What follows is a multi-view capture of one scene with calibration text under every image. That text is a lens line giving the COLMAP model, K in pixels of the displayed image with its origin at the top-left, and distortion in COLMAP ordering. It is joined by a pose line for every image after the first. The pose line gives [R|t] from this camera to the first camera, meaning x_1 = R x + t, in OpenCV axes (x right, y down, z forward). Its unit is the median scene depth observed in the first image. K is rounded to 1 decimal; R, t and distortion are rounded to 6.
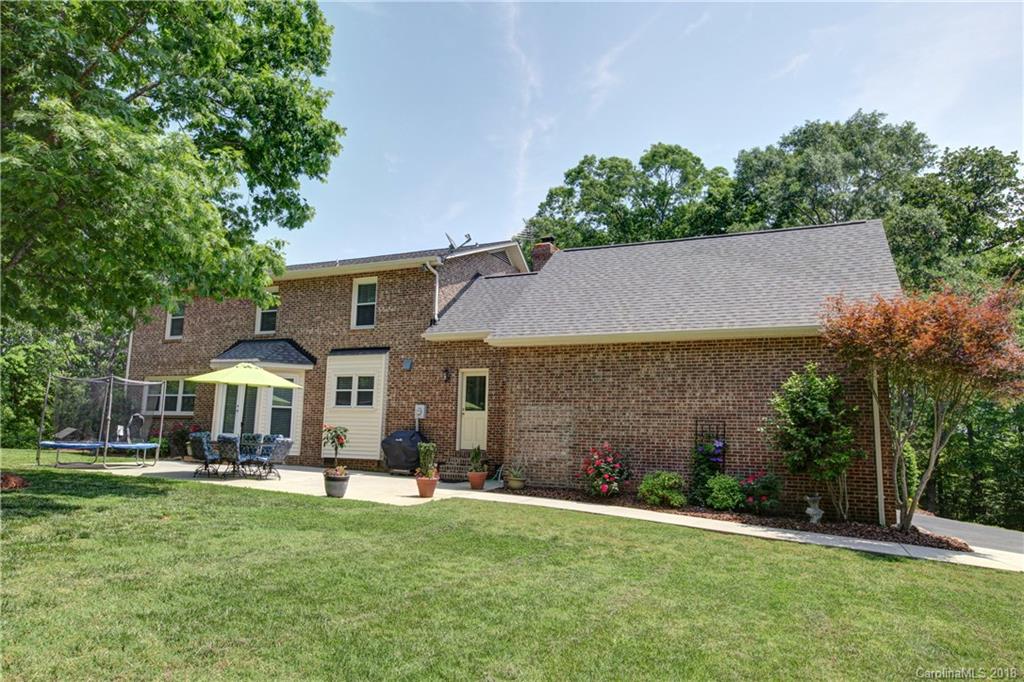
lens RADIAL K [[672.5, 0, 512.6], [0, 672.5, 334.9], [0, 0, 1]] dist [-0.038579, -0.000147]
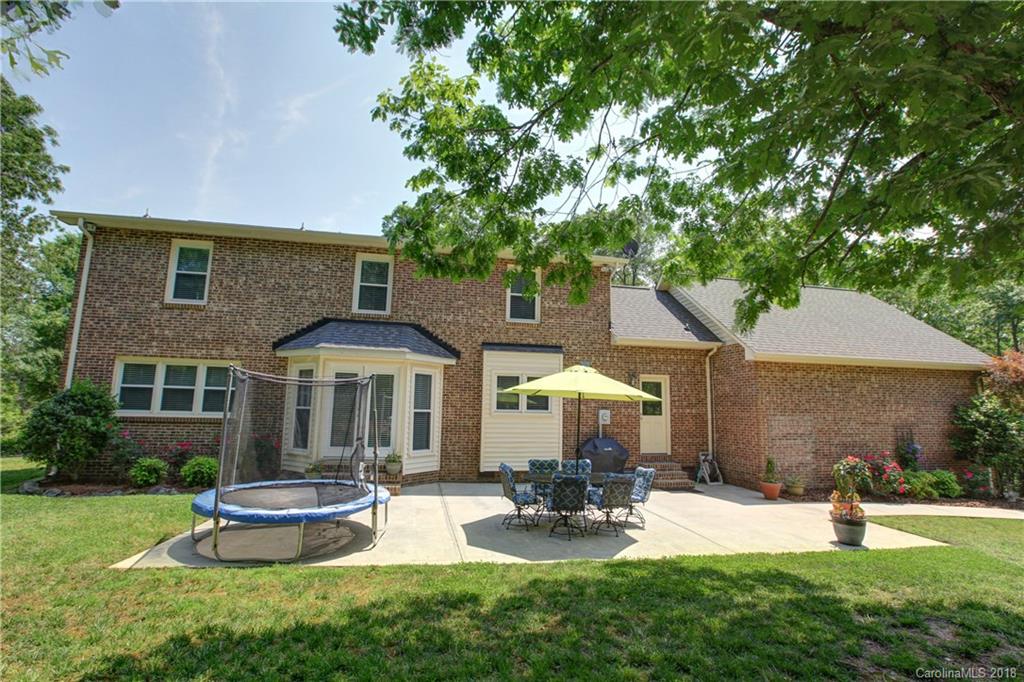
lens RADIAL K [[484.2, 0, 513.4], [0, 484.2, 346.9], [0, 0, 1]] dist [-0.032396, 0.000078]
pose [[0.794848, 0.068925, 0.602882, -0.628094], [-0.088683, 0.996055, 0.003046, 0.022344], [-0.600294, -0.055887, 0.797825, 0.501036]]
